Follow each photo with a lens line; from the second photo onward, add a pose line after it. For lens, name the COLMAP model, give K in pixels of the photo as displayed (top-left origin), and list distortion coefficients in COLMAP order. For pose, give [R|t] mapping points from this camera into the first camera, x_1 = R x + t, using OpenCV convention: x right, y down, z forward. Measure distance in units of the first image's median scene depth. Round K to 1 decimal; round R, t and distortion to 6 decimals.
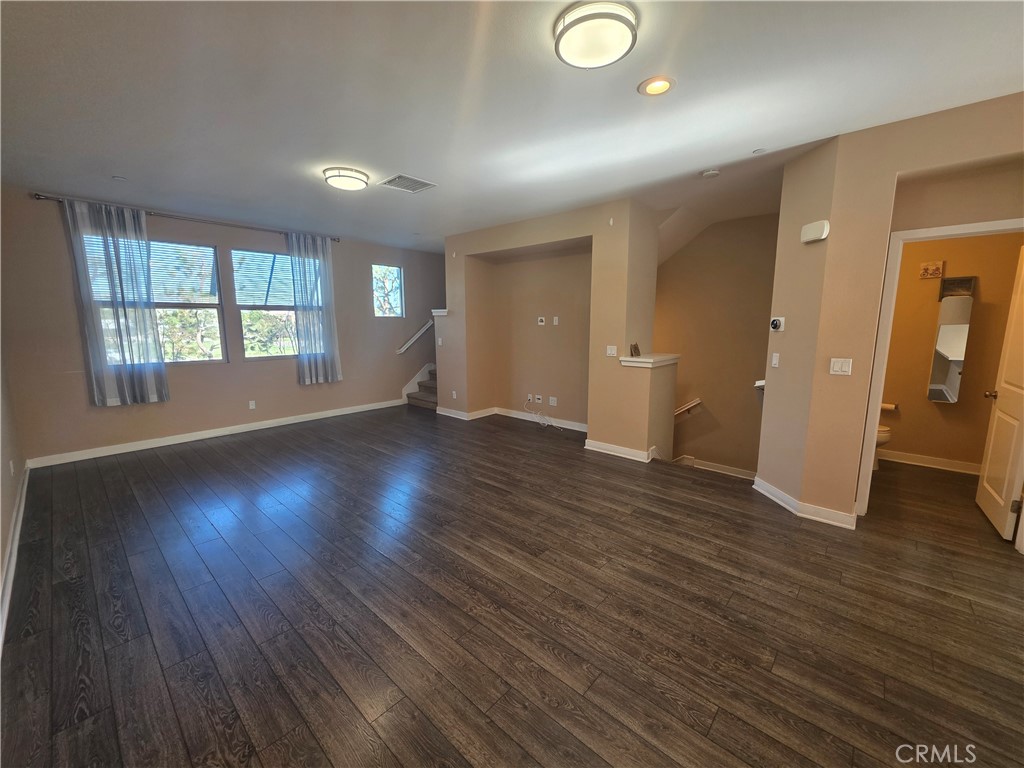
lens RADIAL K [[409.3, 0, 514.3], [0, 409.3, 382.9], [0, 0, 1]] dist [0.004438, -0.000489]
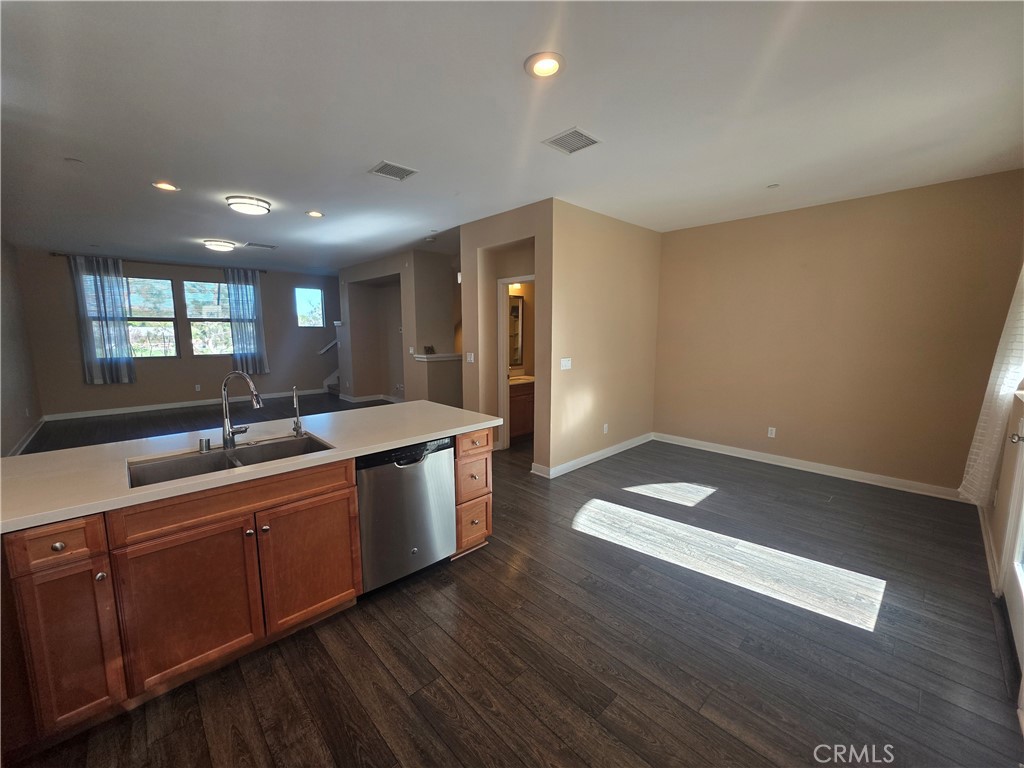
lens RADIAL K [[409.3, 0, 516.5], [0, 409.3, 380.5], [0, 0, 1]] dist [0.004438, -0.000489]
pose [[0.997017, 0.011298, -0.076355, 0.665779], [-0.013156, 0.999628, -0.023878, 0.054056], [0.076056, 0.024811, 0.996795, -0.395779]]
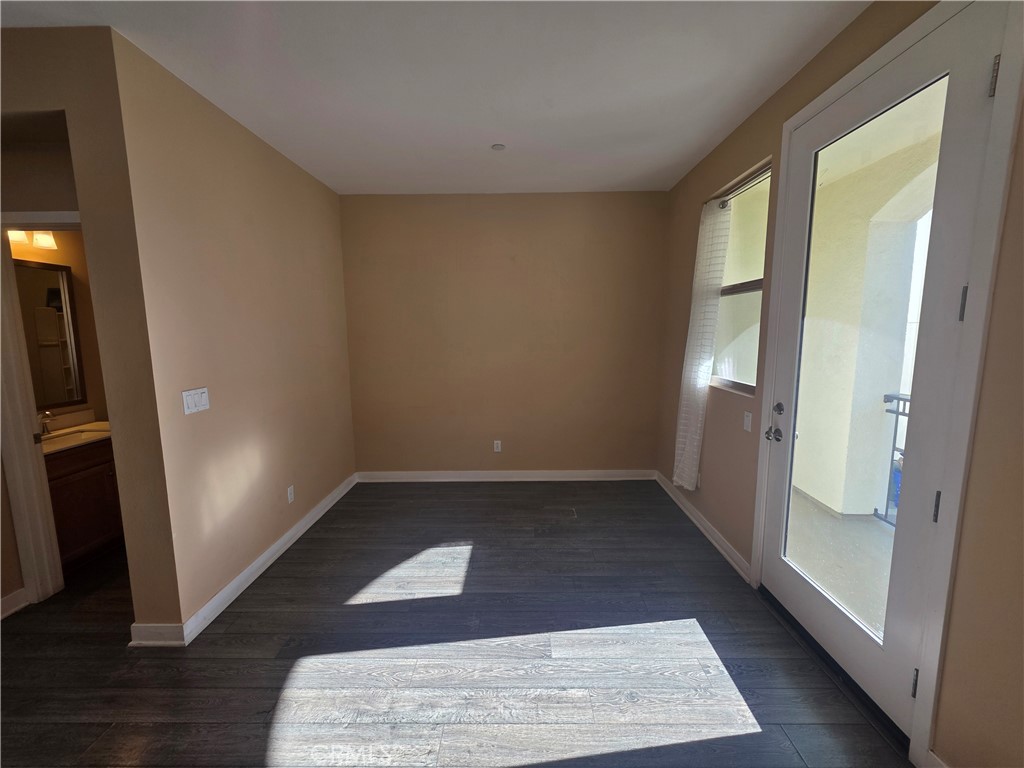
lens RADIAL K [[409.3, 0, 515.5], [0, 409.3, 384.1], [0, 0, 1]] dist [0.004438, -0.000489]
pose [[0.753181, -0.090422, 0.651569, 0.676853], [0.105101, 0.994325, 0.016496, 0.009040], [-0.649362, 0.056057, 0.758410, -0.082658]]
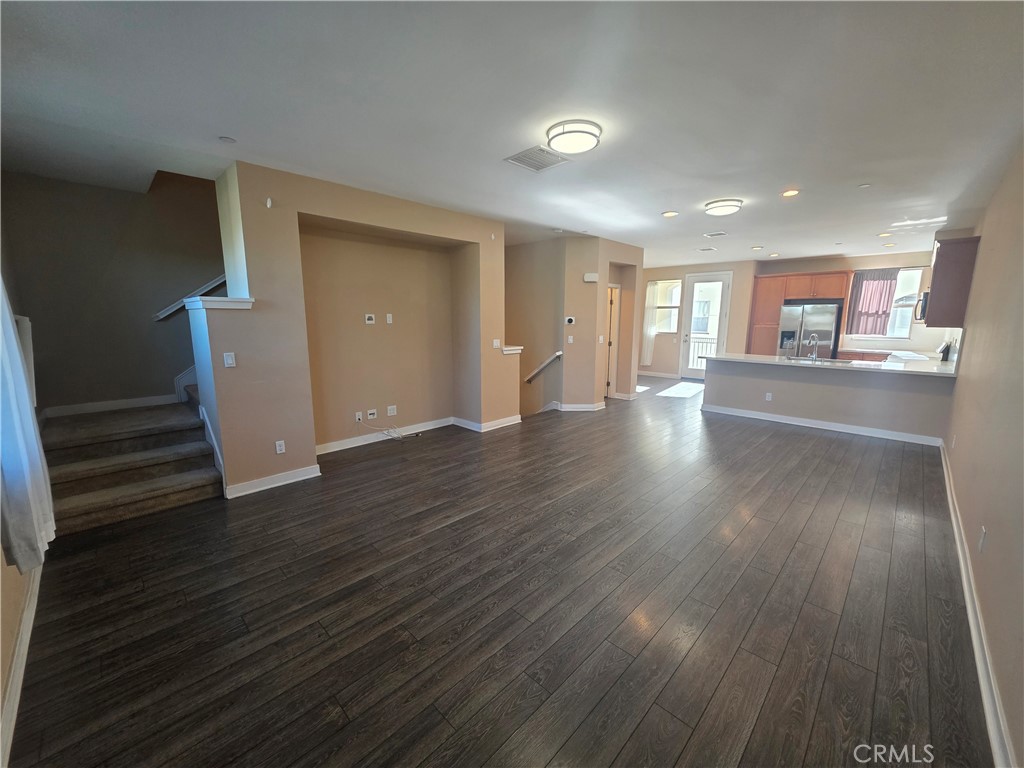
lens RADIAL K [[409.3, 0, 505.8], [0, 409.3, 396.6], [0, 0, 1]] dist [0.004438, -0.000489]
pose [[0.050103, -0.194350, 0.979652, -0.906168], [0.143377, 0.972123, 0.185523, -0.135518], [-0.988399, 0.131165, 0.076572, 0.822543]]
